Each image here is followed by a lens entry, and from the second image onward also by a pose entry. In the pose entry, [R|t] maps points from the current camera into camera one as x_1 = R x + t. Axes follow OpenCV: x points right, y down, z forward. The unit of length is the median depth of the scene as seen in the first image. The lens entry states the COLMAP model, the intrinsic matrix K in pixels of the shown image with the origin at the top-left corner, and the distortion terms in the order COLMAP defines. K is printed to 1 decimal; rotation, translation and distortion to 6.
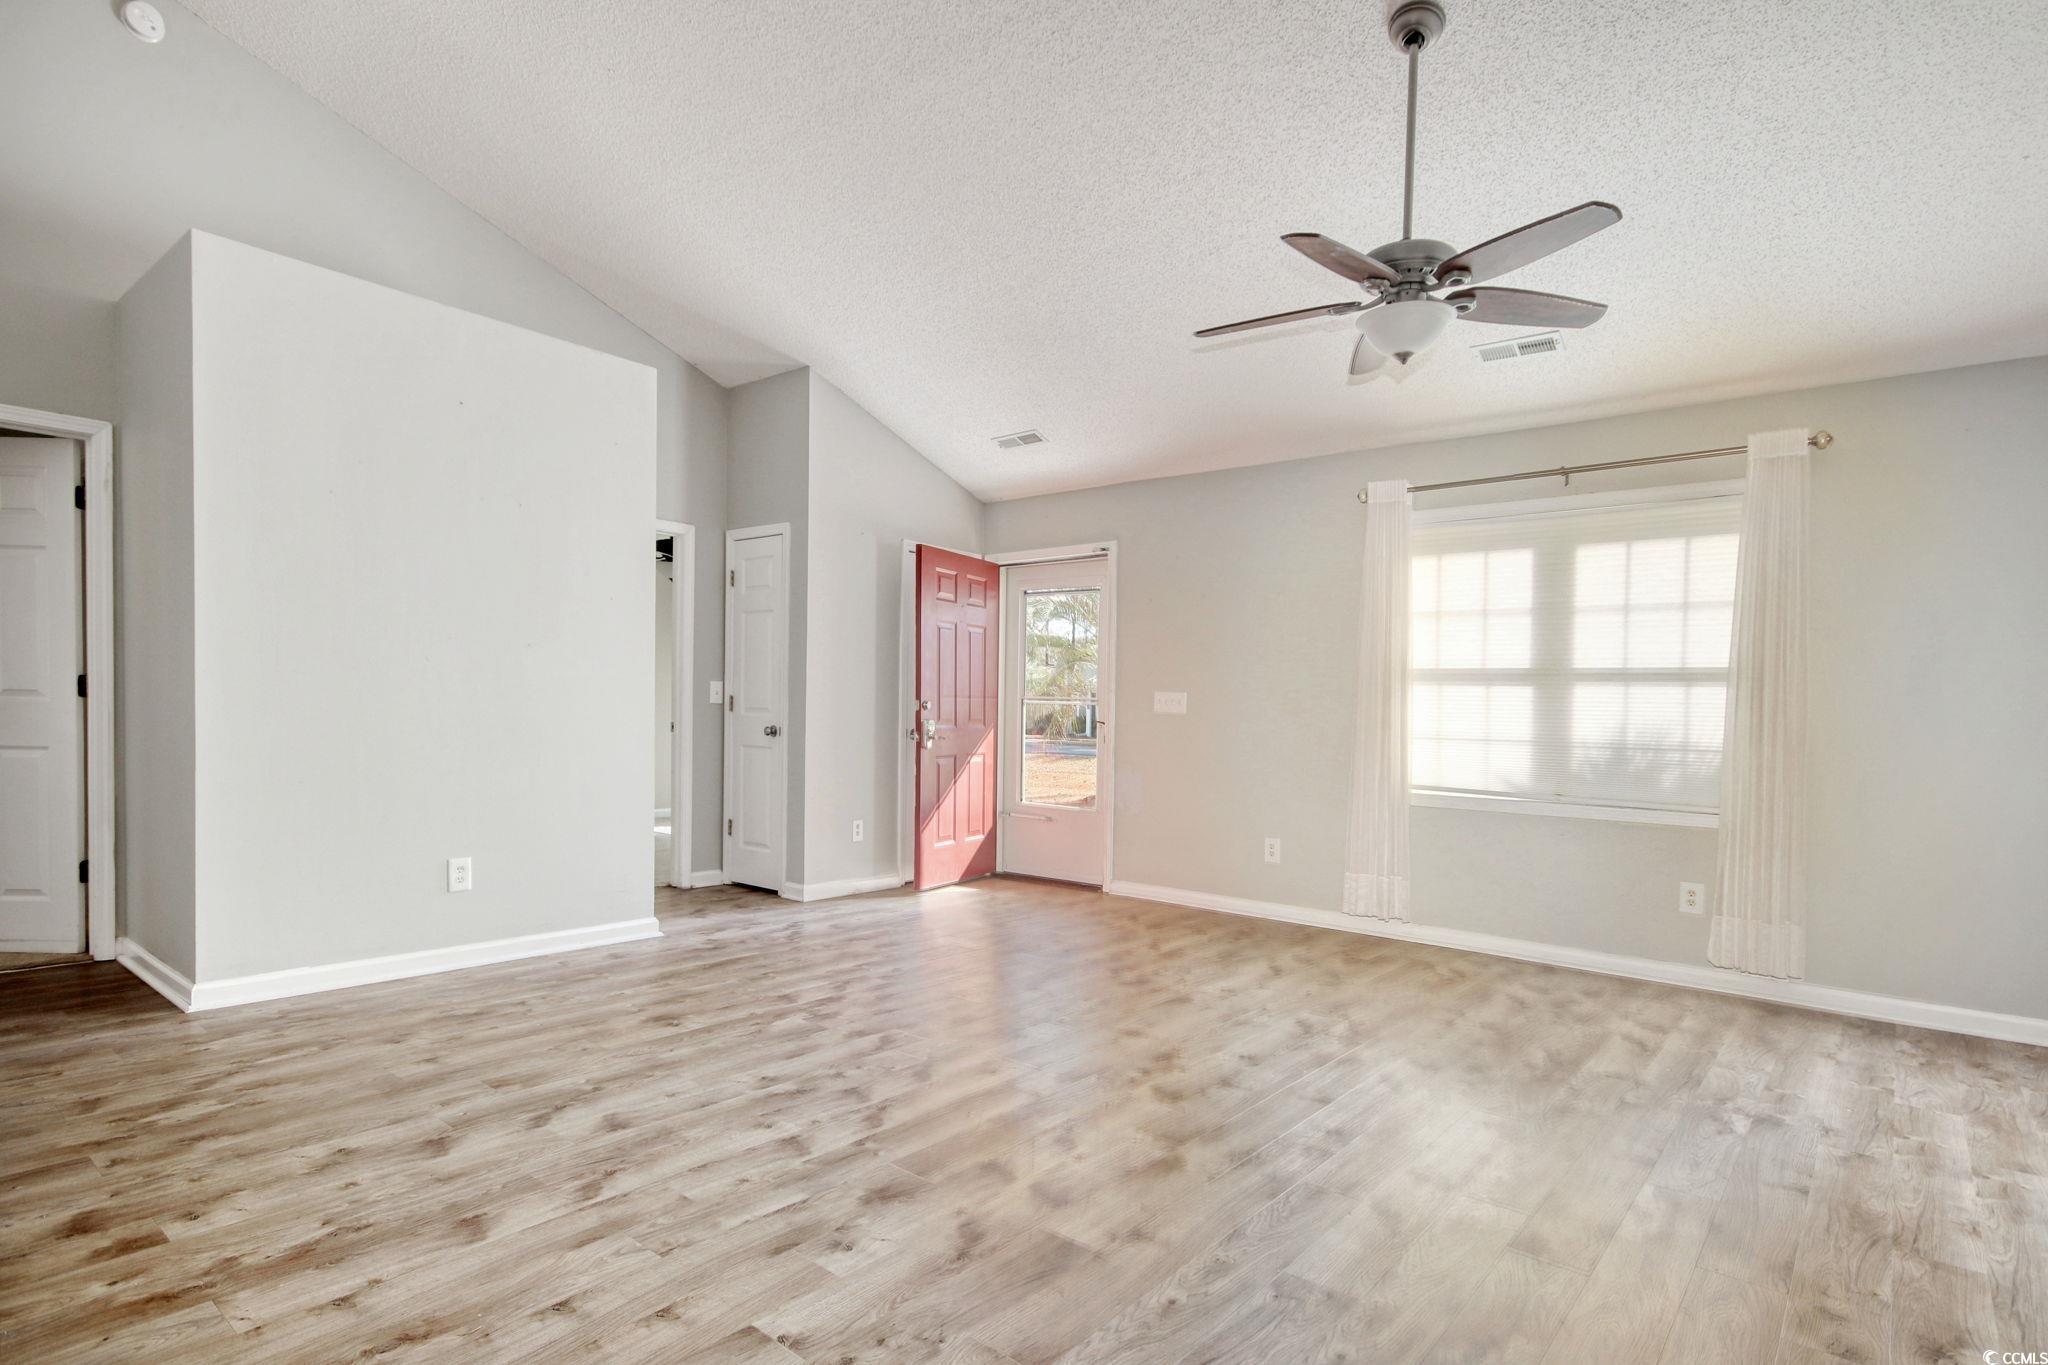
lens RADIAL K [[1065.4, 0, 1018.0], [0, 1065.4, 687.0], [0, 0, 1]] dist [-0.003655, 0.002956]
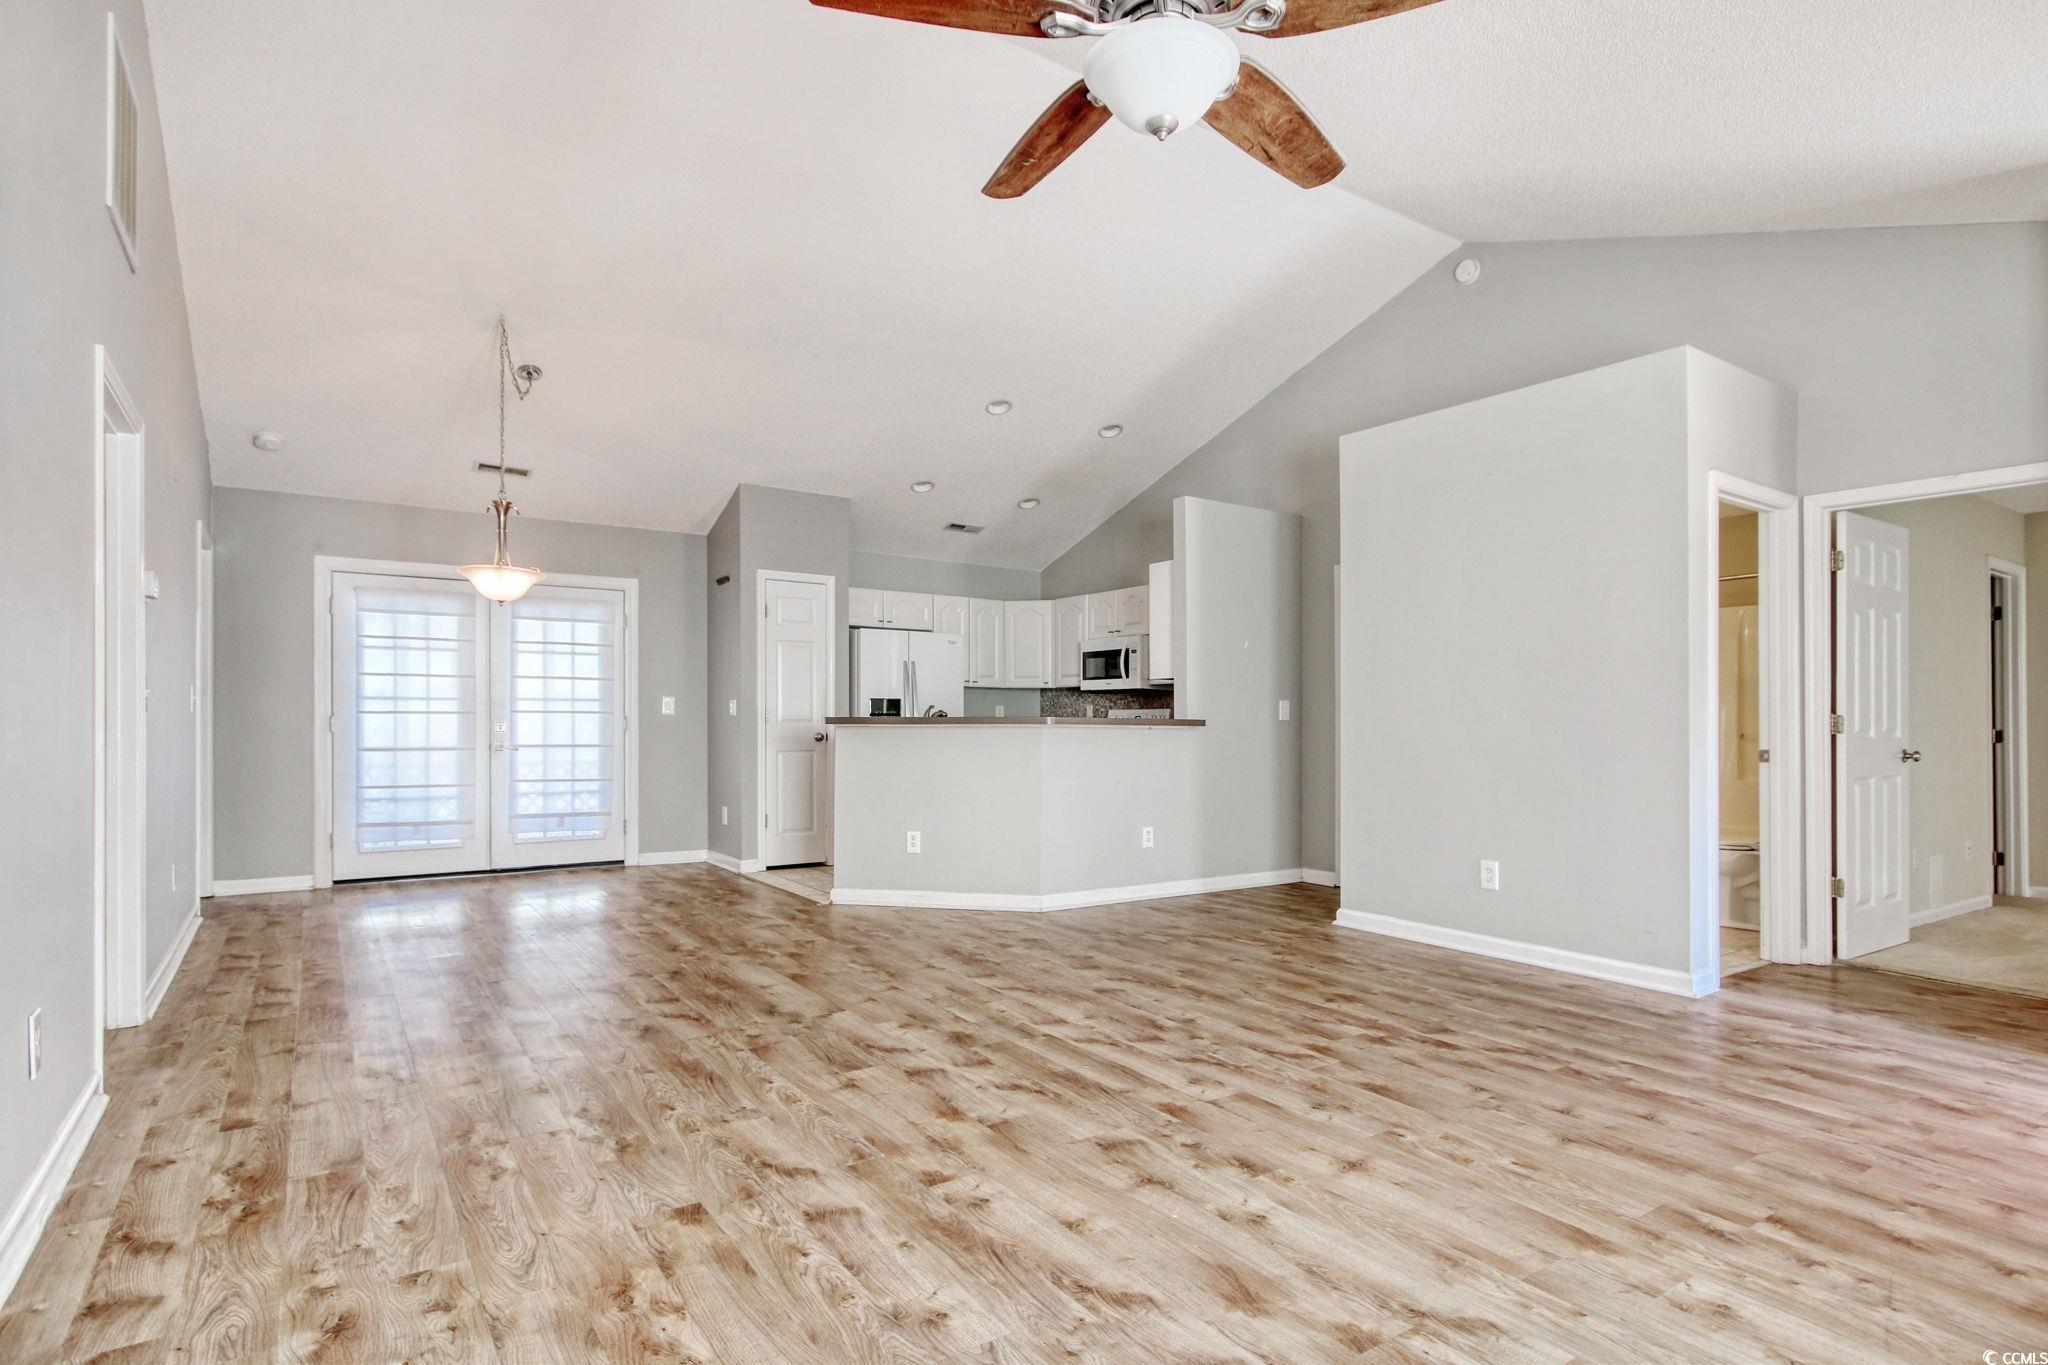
lens RADIAL K [[1065.4, 0, 1040.6], [0, 1065.4, 770.6], [0, 0, 1]] dist [-0.003655, 0.002956]
pose [[-0.273539, 0.018817, -0.961677, 0.893360], [0.007817, 0.999819, 0.017340, 0.046540], [0.961829, -0.002774, -0.273636, 1.042102]]
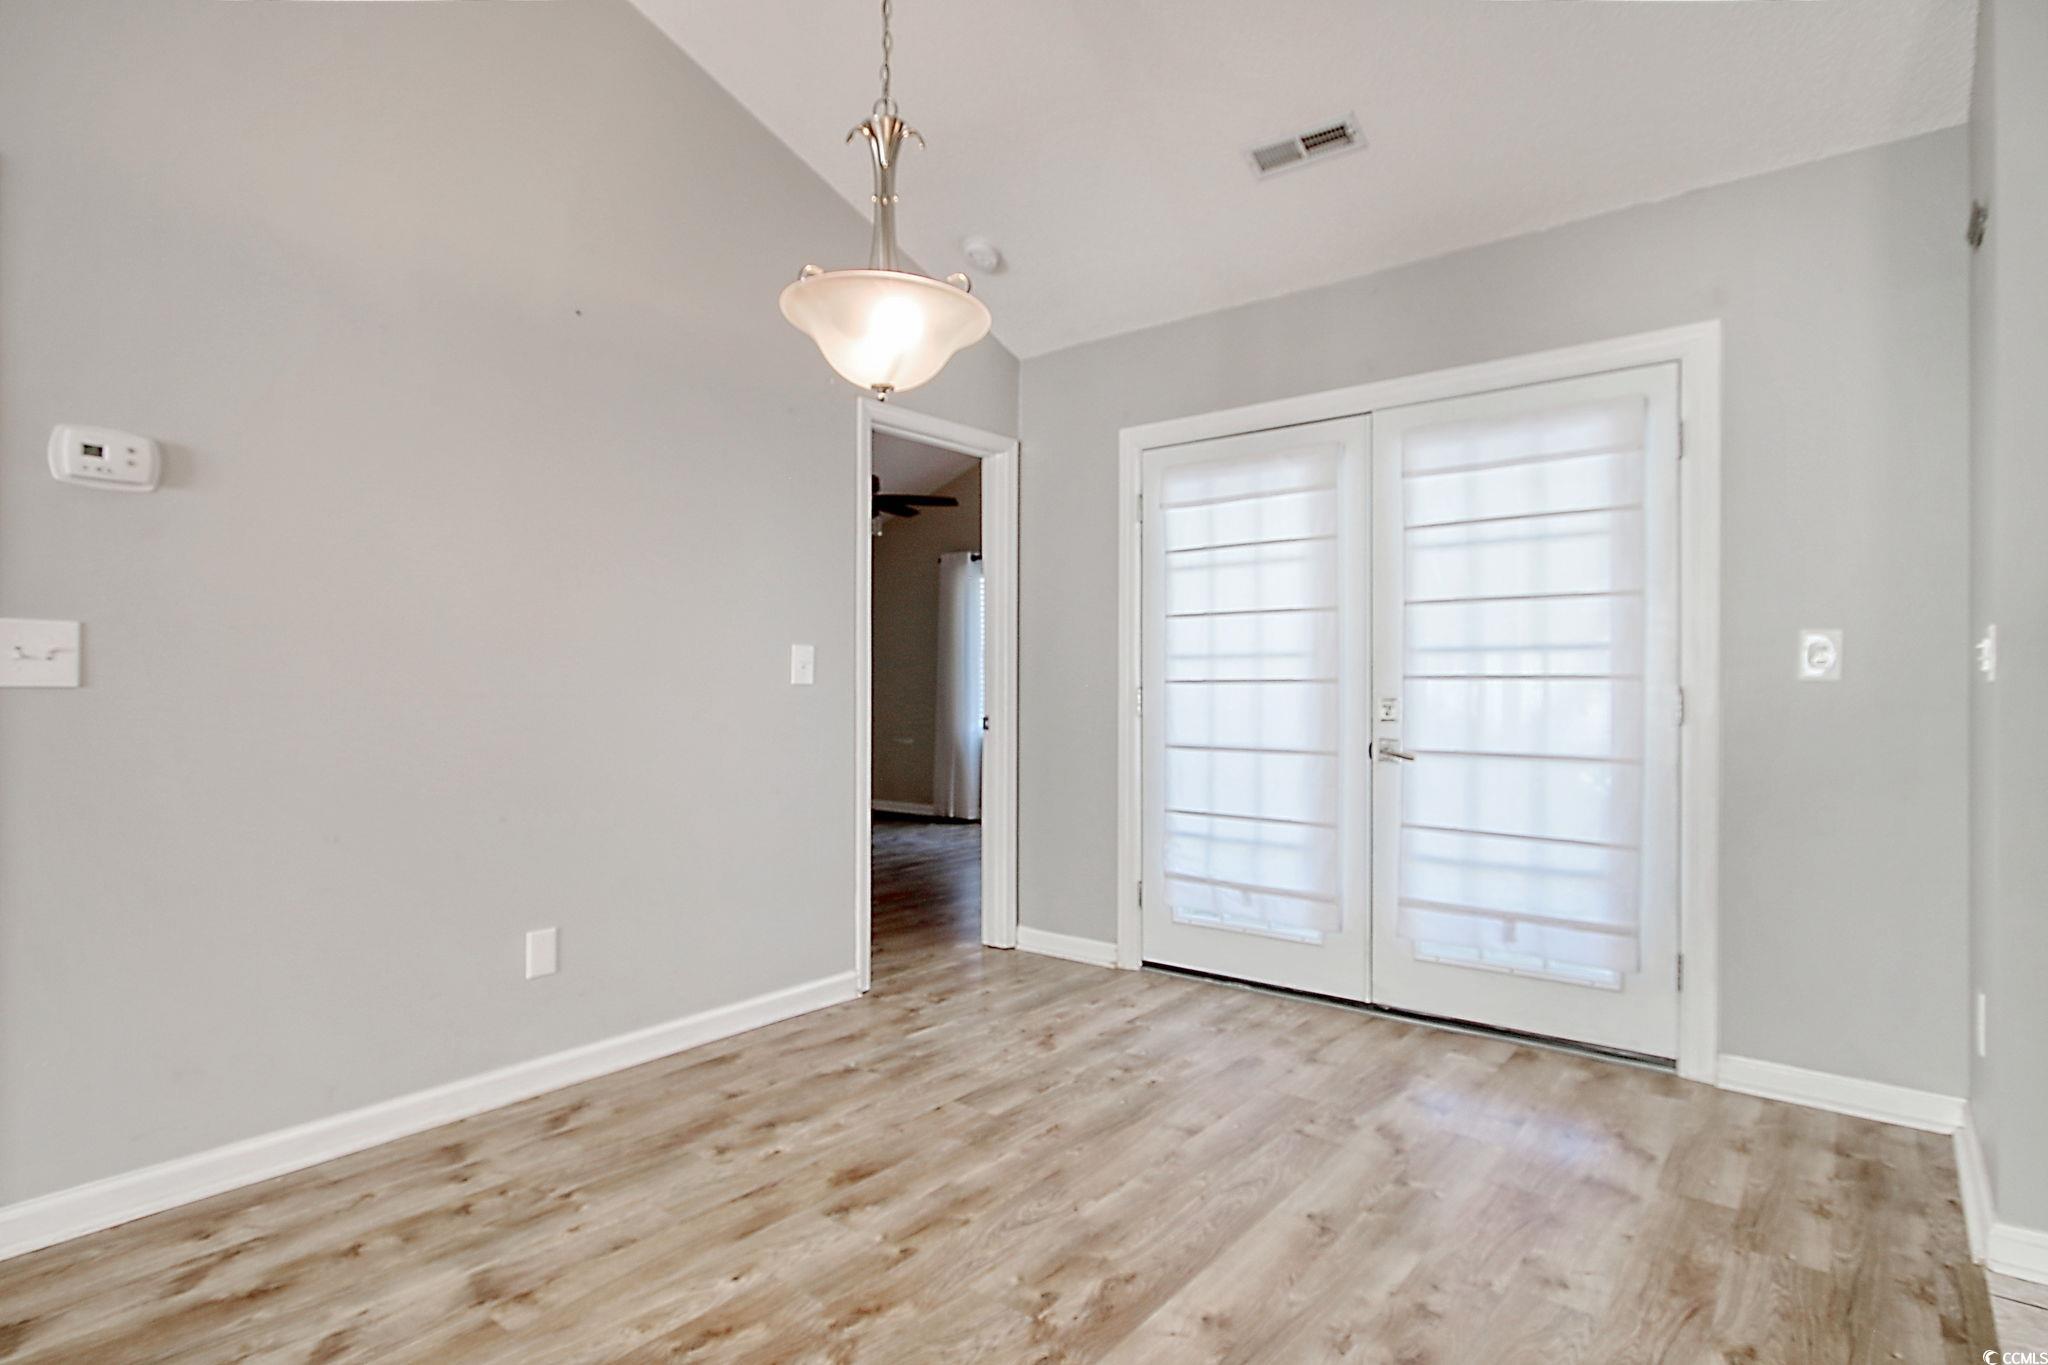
lens RADIAL K [[1065.4, 0, 1022.1], [0, 1065.4, 679.3], [0, 0, 1]] dist [-0.003655, 0.002956]
pose [[-0.999697, -0.024389, 0.003204, -0.449980], [-0.024460, 0.999398, -0.024605, -0.005469], [-0.002602, -0.024676, -0.999692, 0.465370]]
